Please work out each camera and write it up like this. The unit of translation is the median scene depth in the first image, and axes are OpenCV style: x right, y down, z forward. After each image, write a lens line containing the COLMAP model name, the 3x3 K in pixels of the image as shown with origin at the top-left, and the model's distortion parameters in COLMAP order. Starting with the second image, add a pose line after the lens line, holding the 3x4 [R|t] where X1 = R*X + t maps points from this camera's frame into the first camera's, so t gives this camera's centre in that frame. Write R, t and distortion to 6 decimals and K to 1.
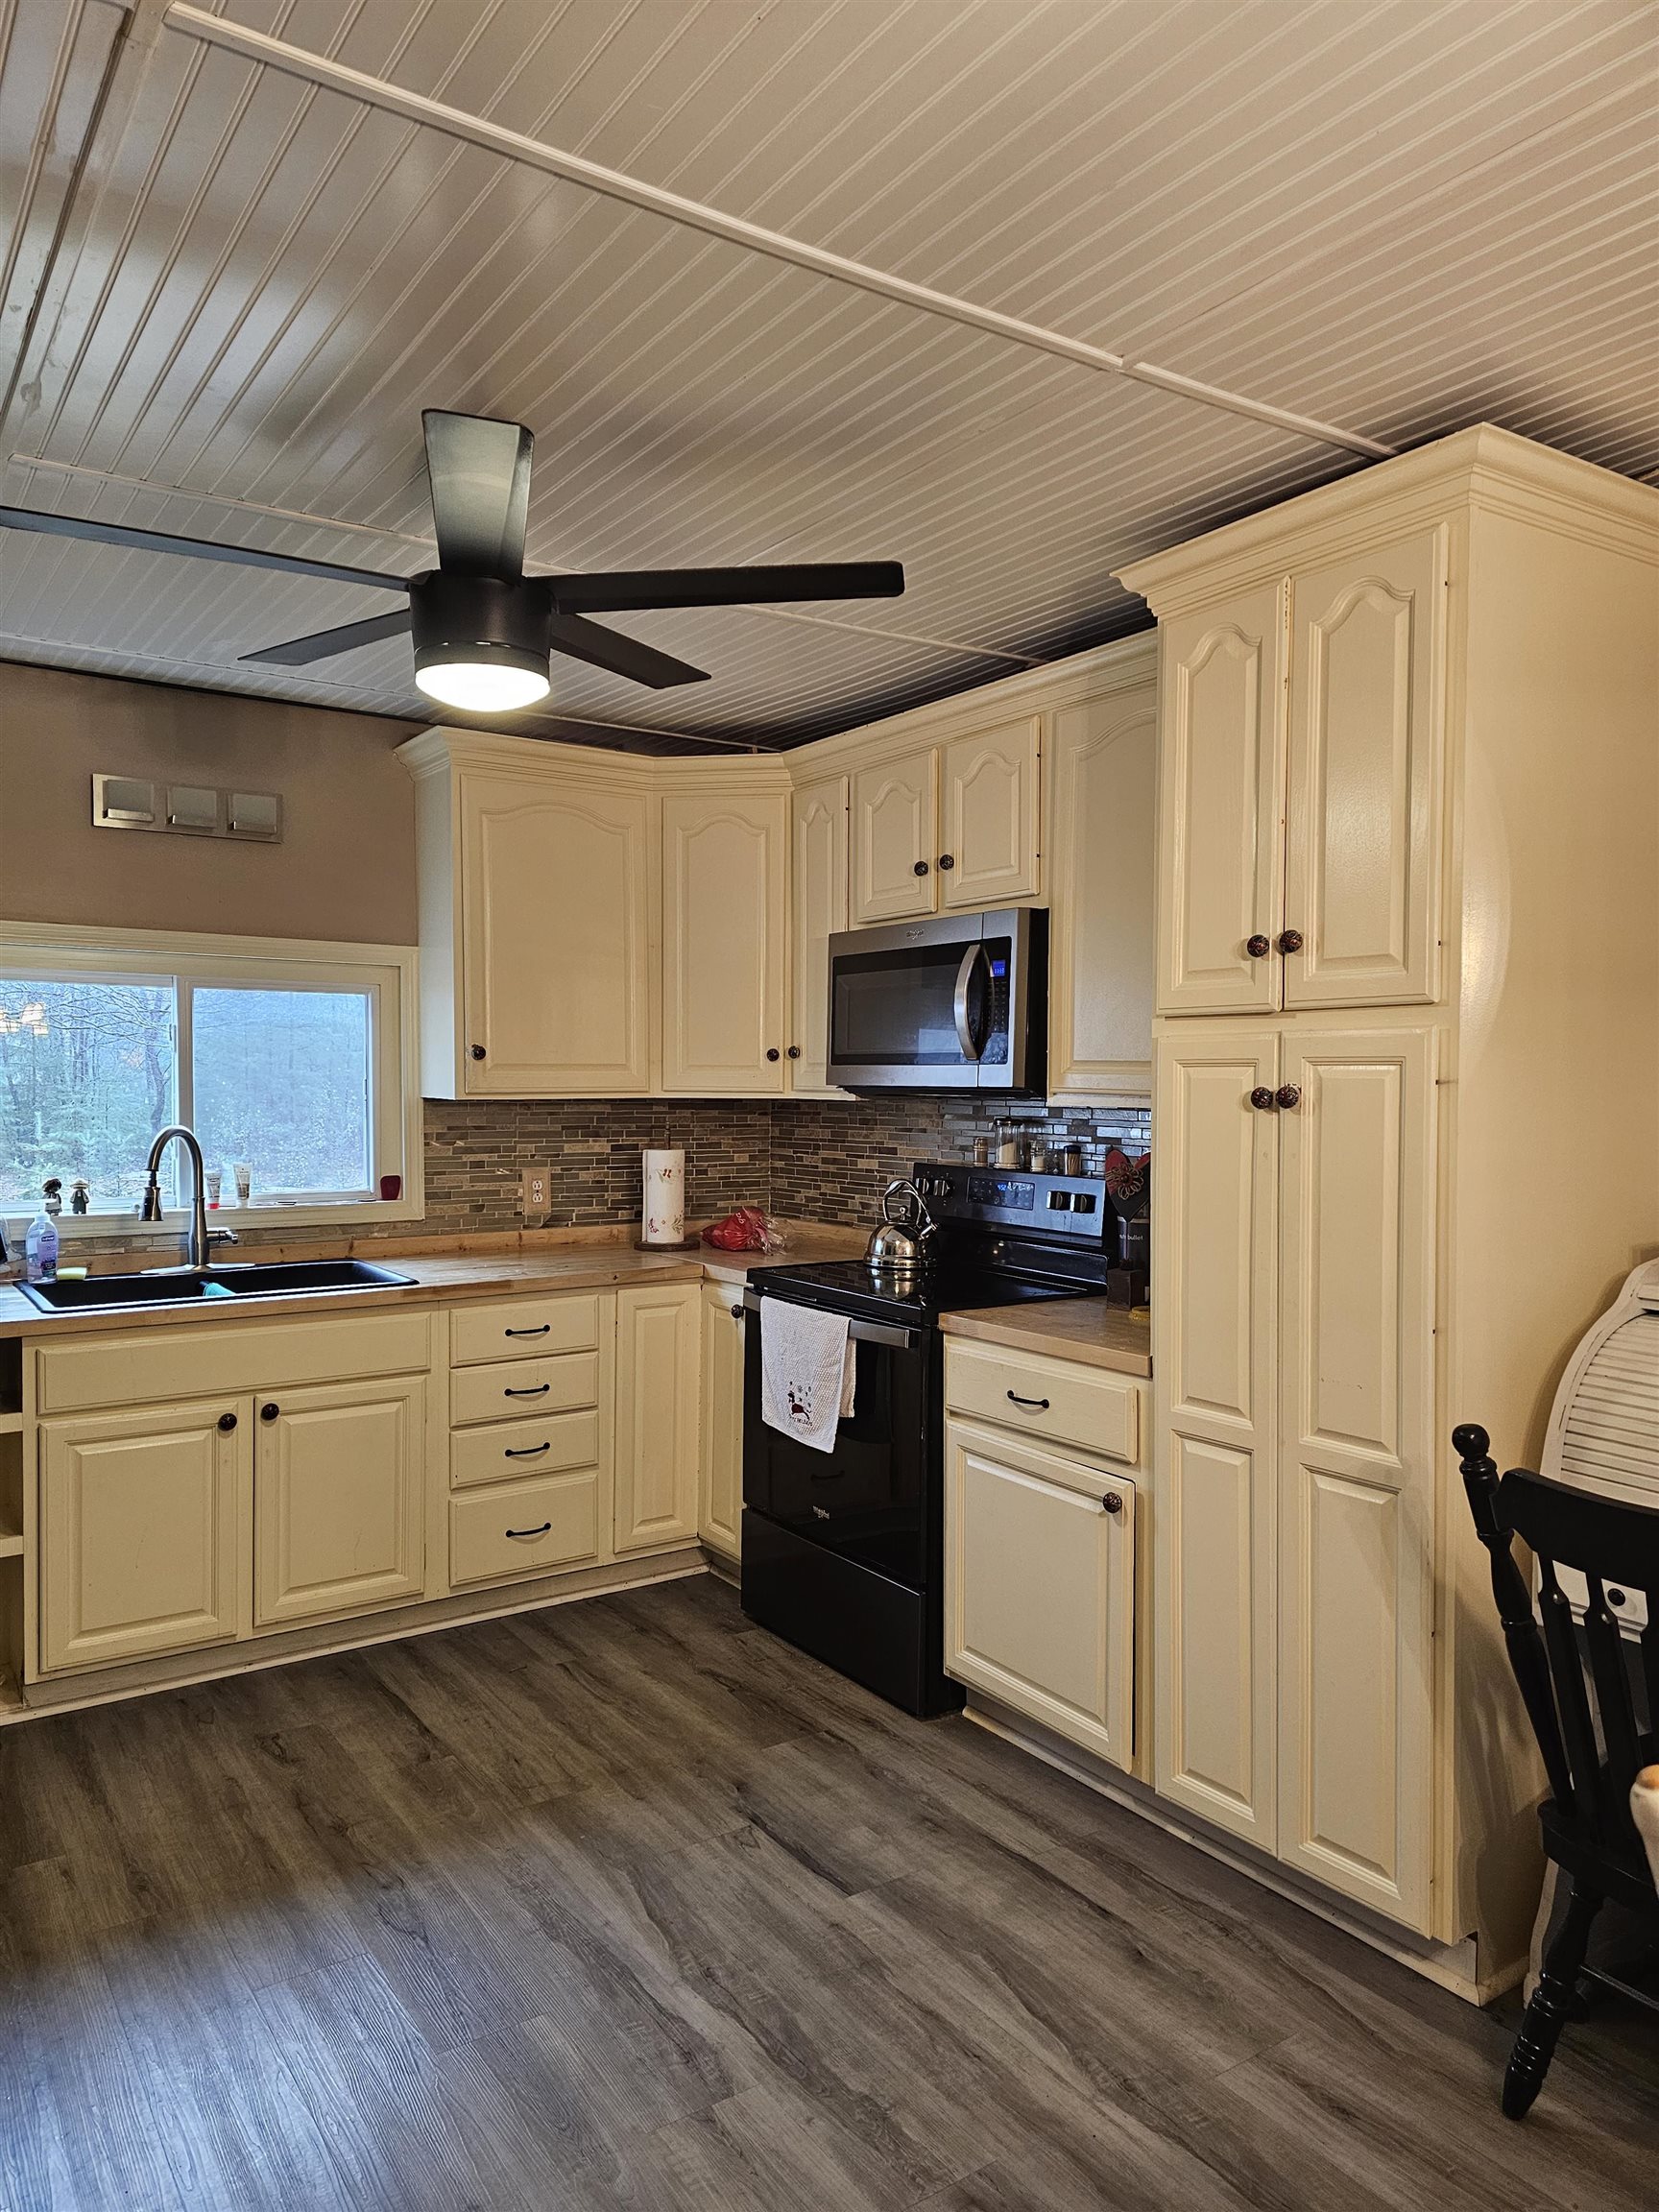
lens RADIAL K [[1487.3, 0, 830.2], [0, 1487.3, 1121.0], [0, 0, 1]] dist [0.065819, -0.057853]
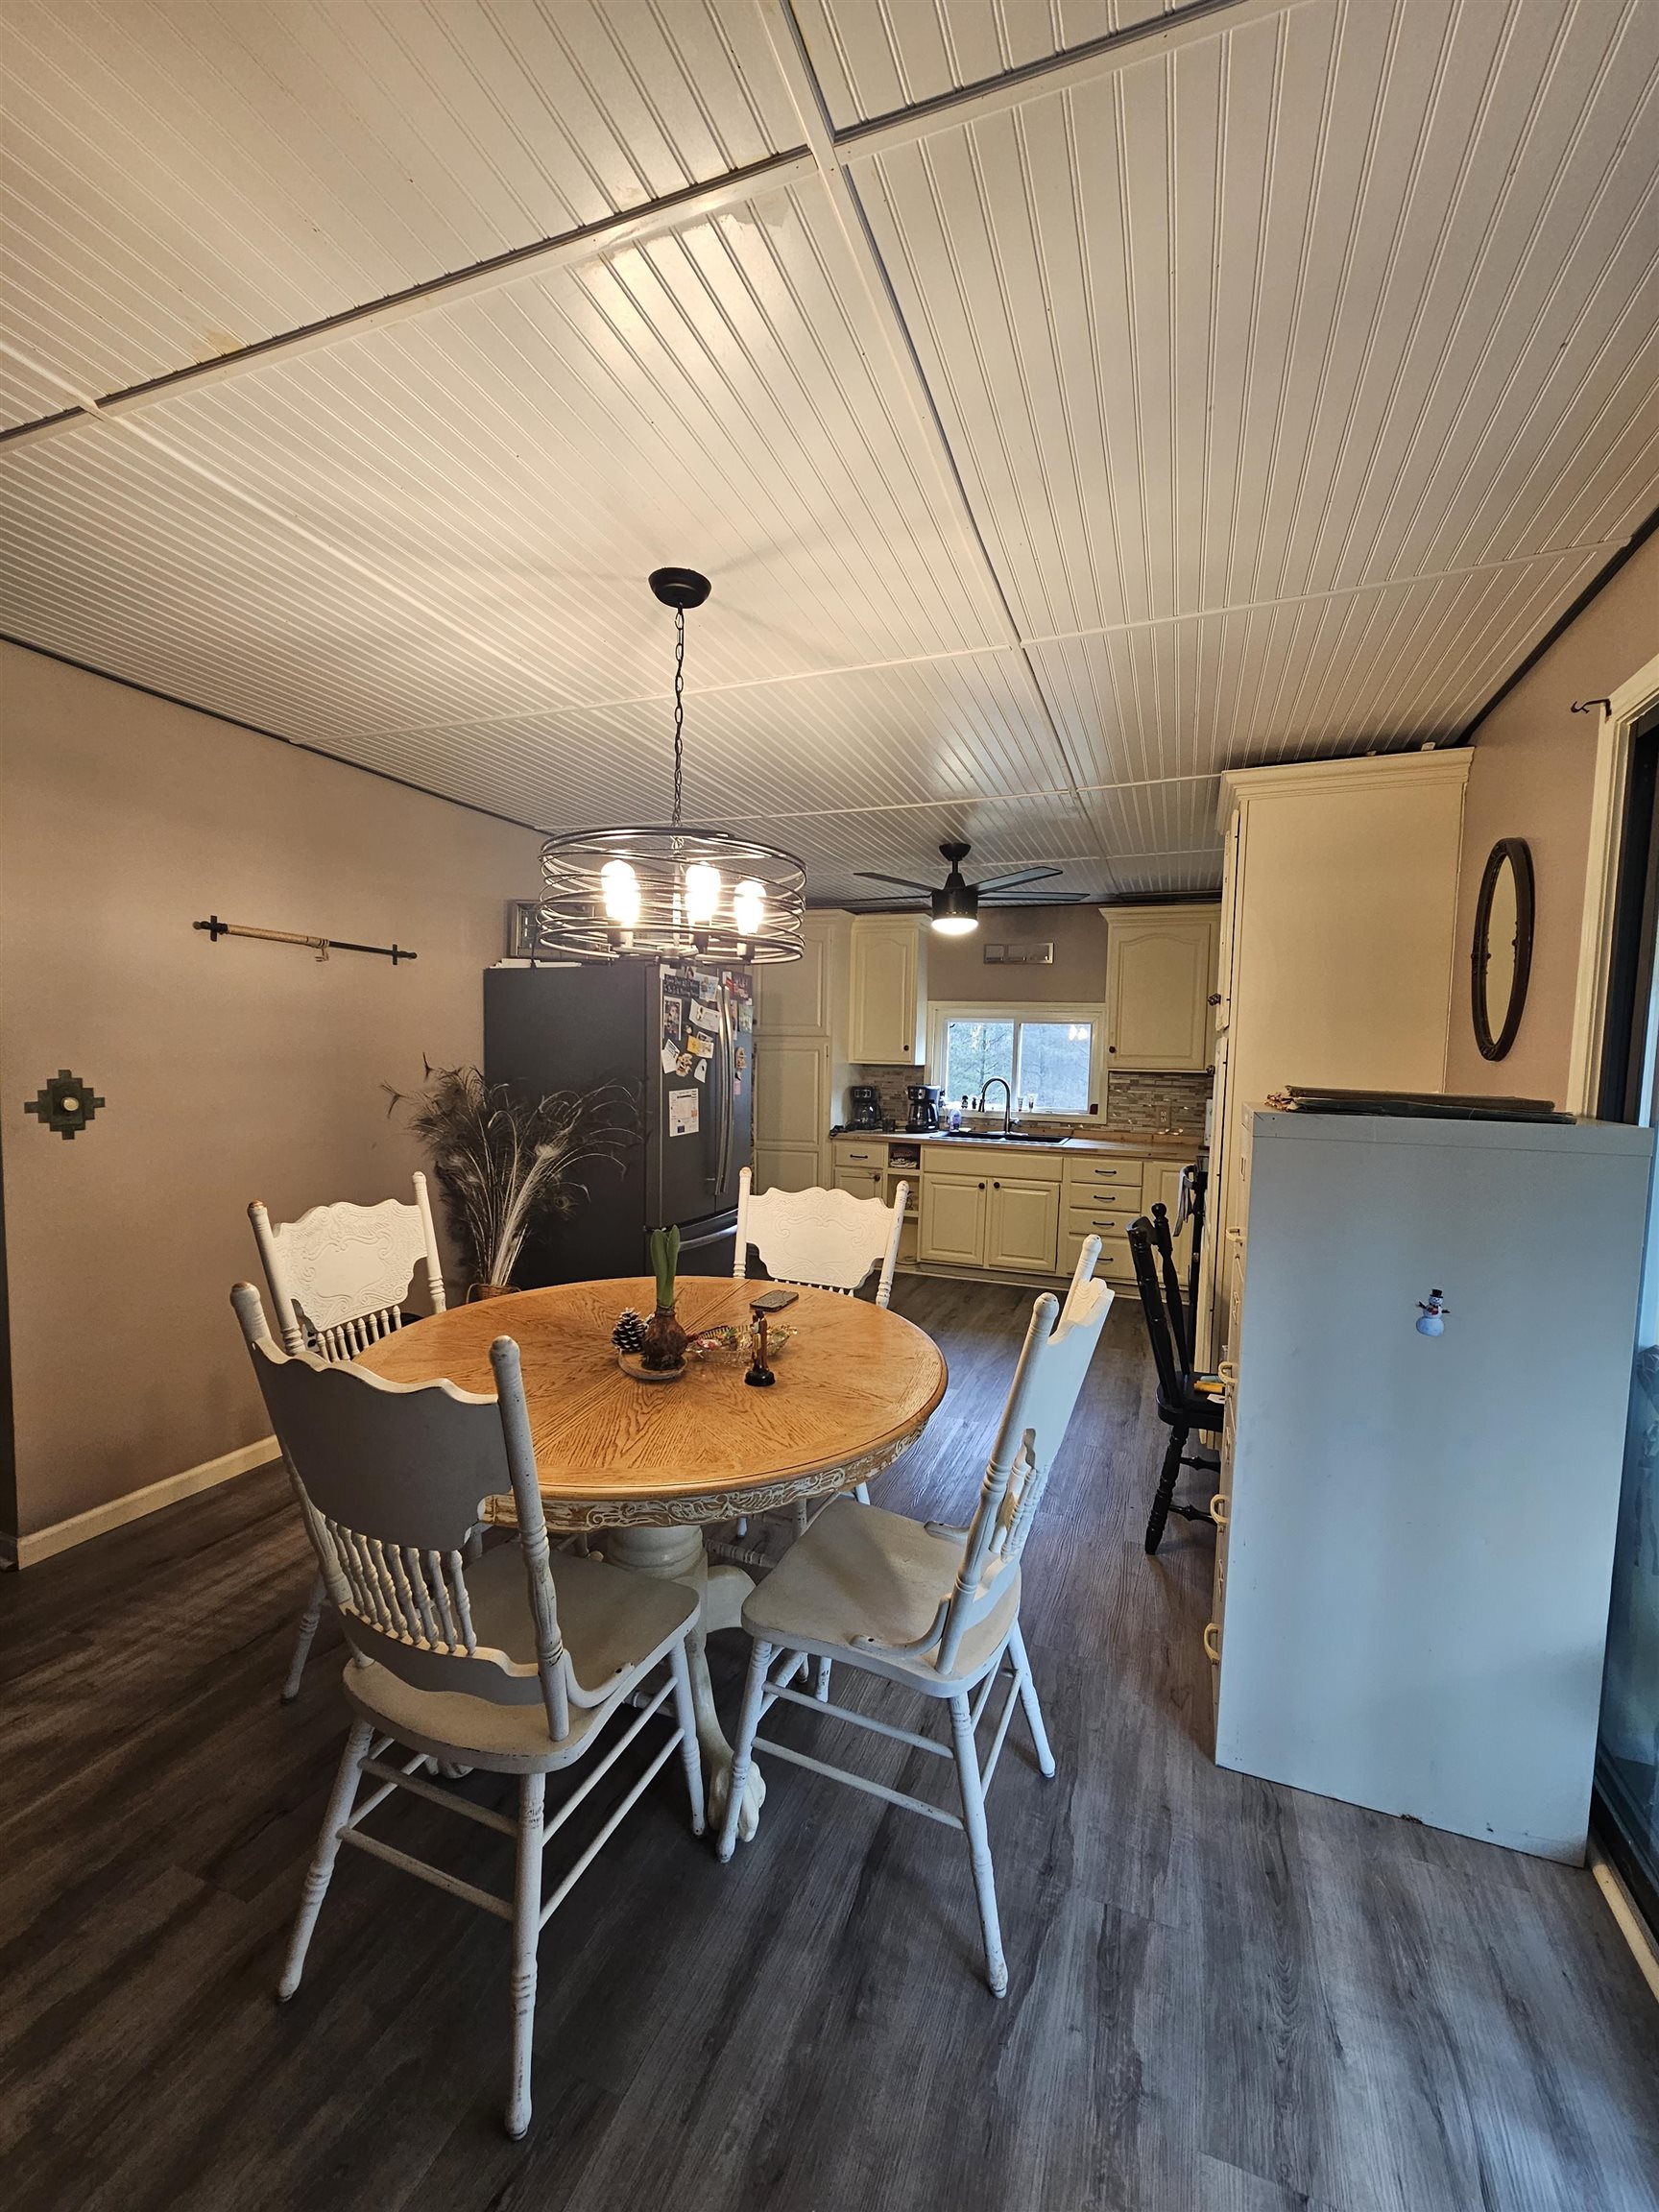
lens RADIAL K [[909.2, 0, 840.4], [0, 909.2, 1119.2], [0, 0, 1]] dist [-0.005804, 0.002521]
pose [[0.579845, 0.069951, -0.811718, 0.782169], [-0.048568, 0.997503, 0.051267, 0.009423], [0.813278, 0.009696, 0.581795, -0.158943]]
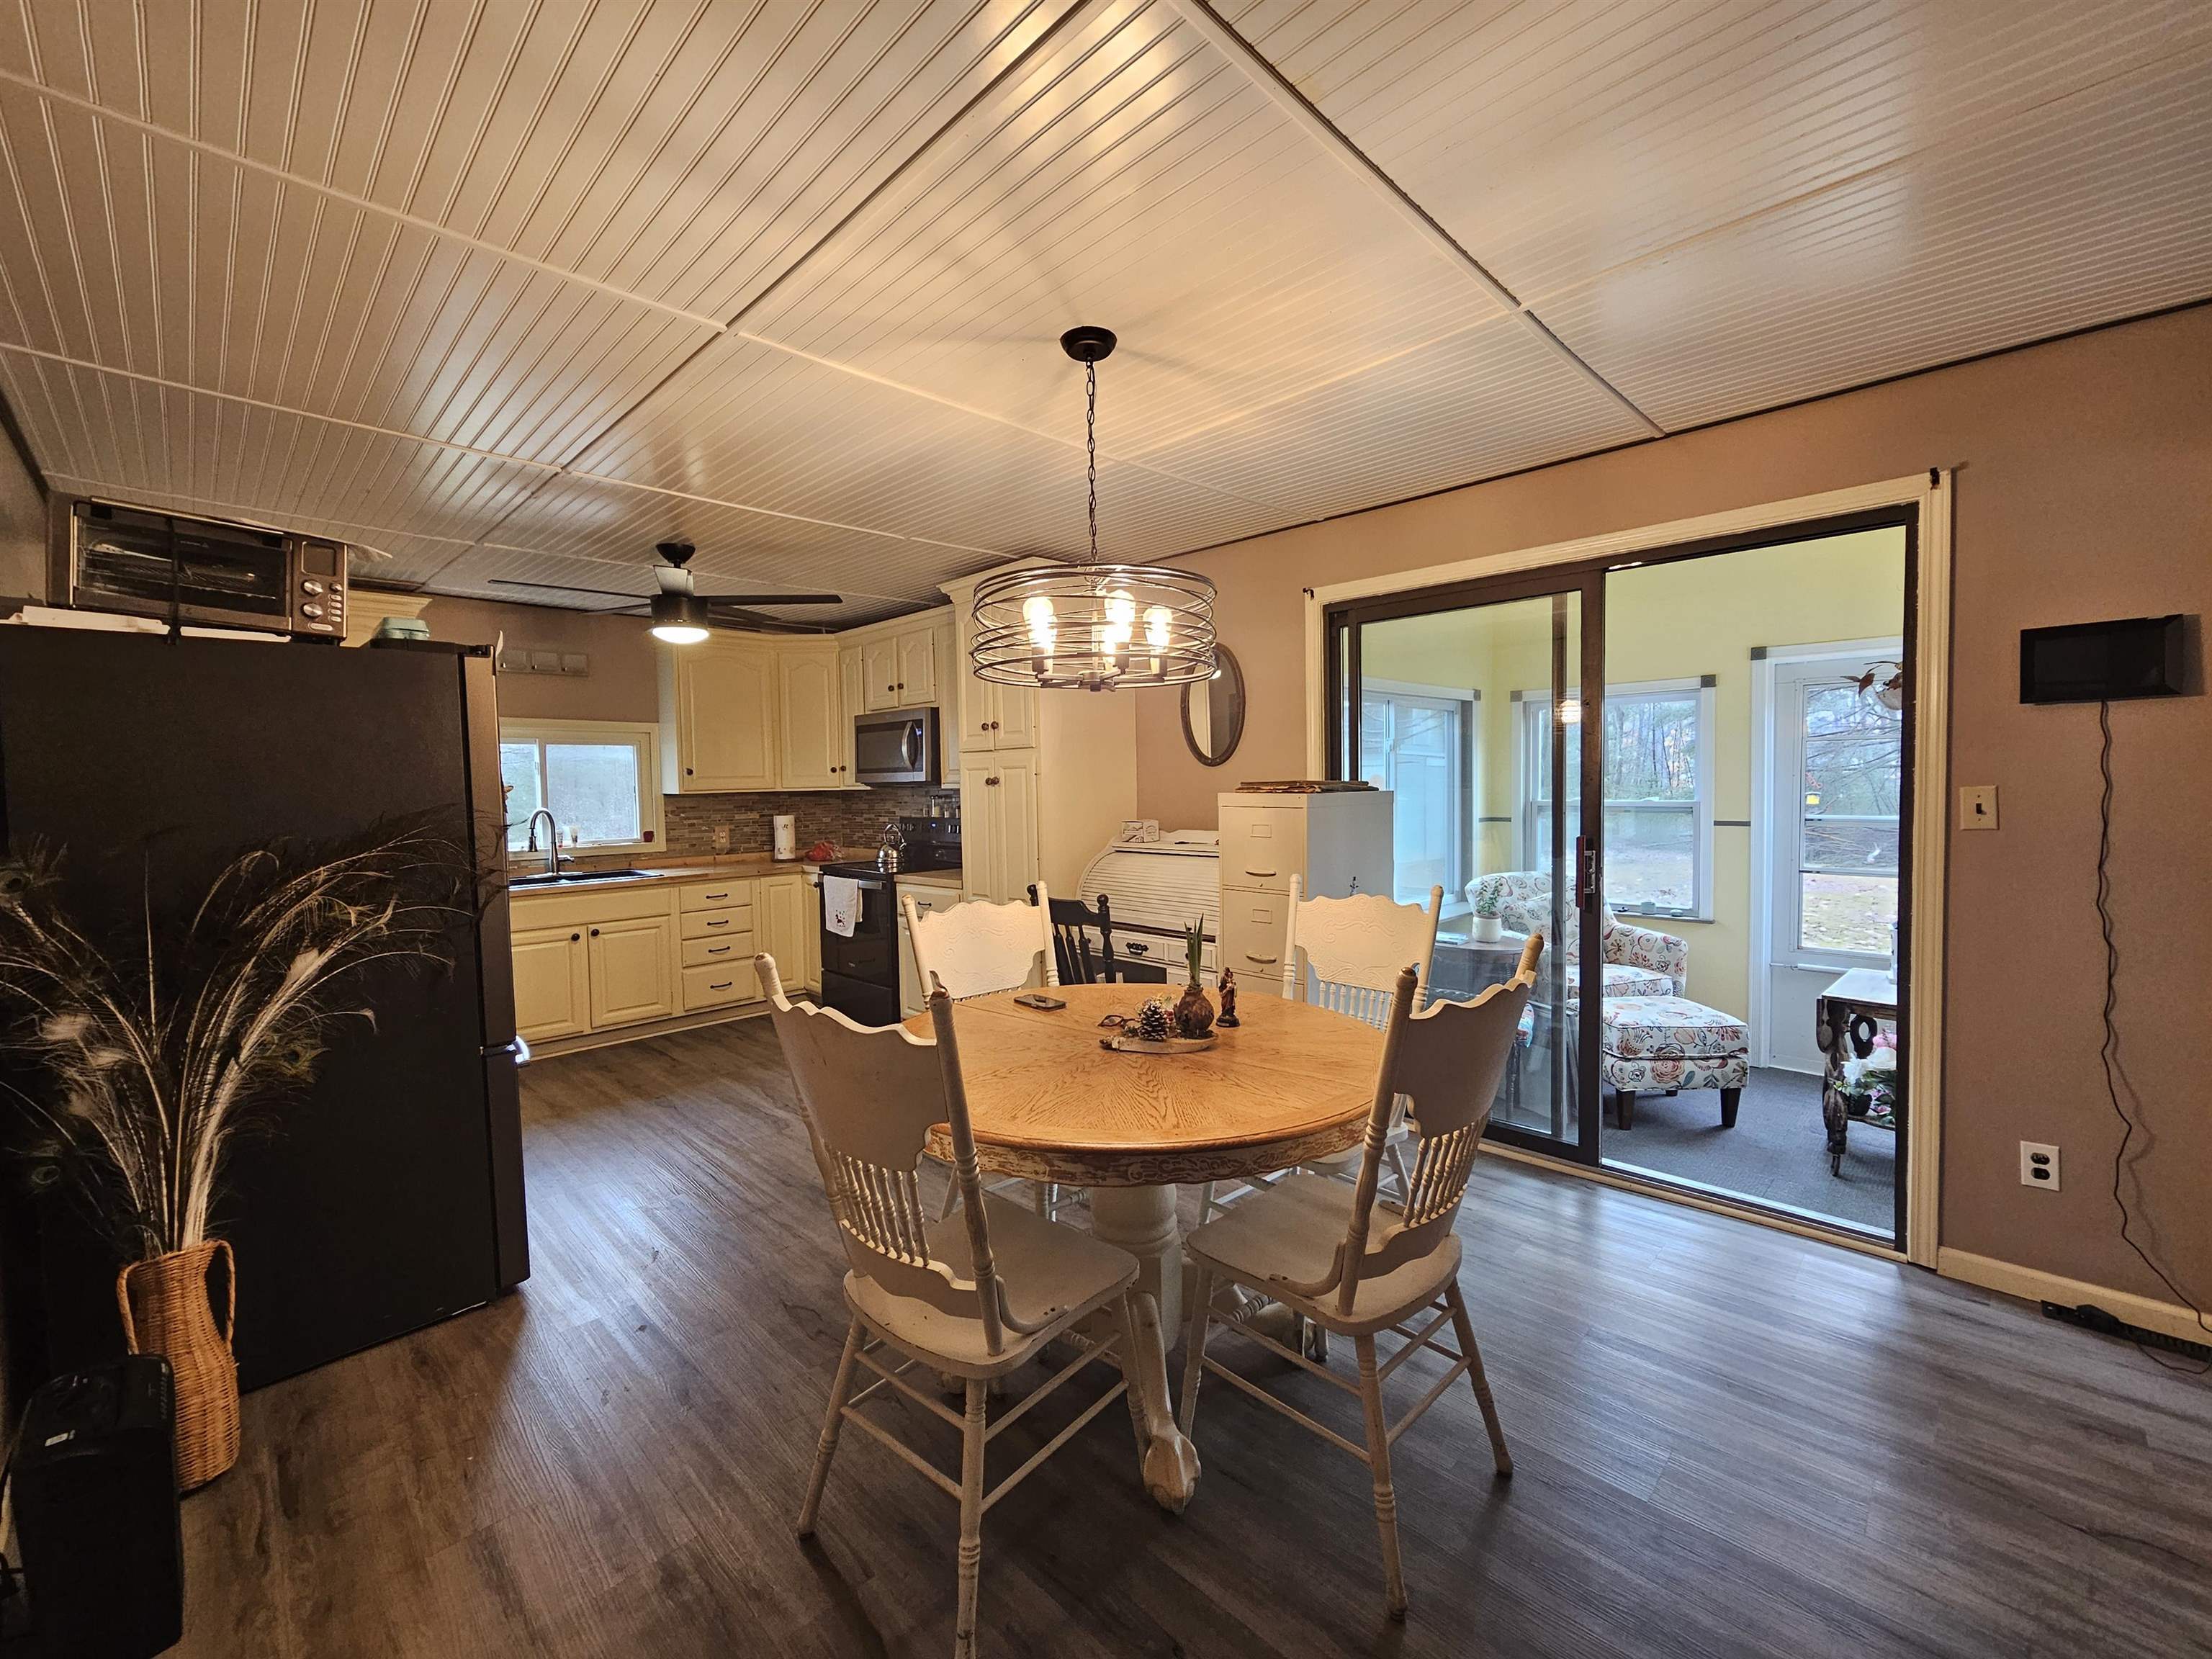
lens RADIAL K [[909.2, 0, 1129.4], [0, 909.2, 817.9], [0, 0, 1]] dist [-0.005804, 0.002521]
pose [[0.979088, -0.031178, 0.201035, 0.150035], [0.029361, 0.999497, 0.012016, 0.029014], [-0.201308, -0.005862, 0.979510, -0.516434]]
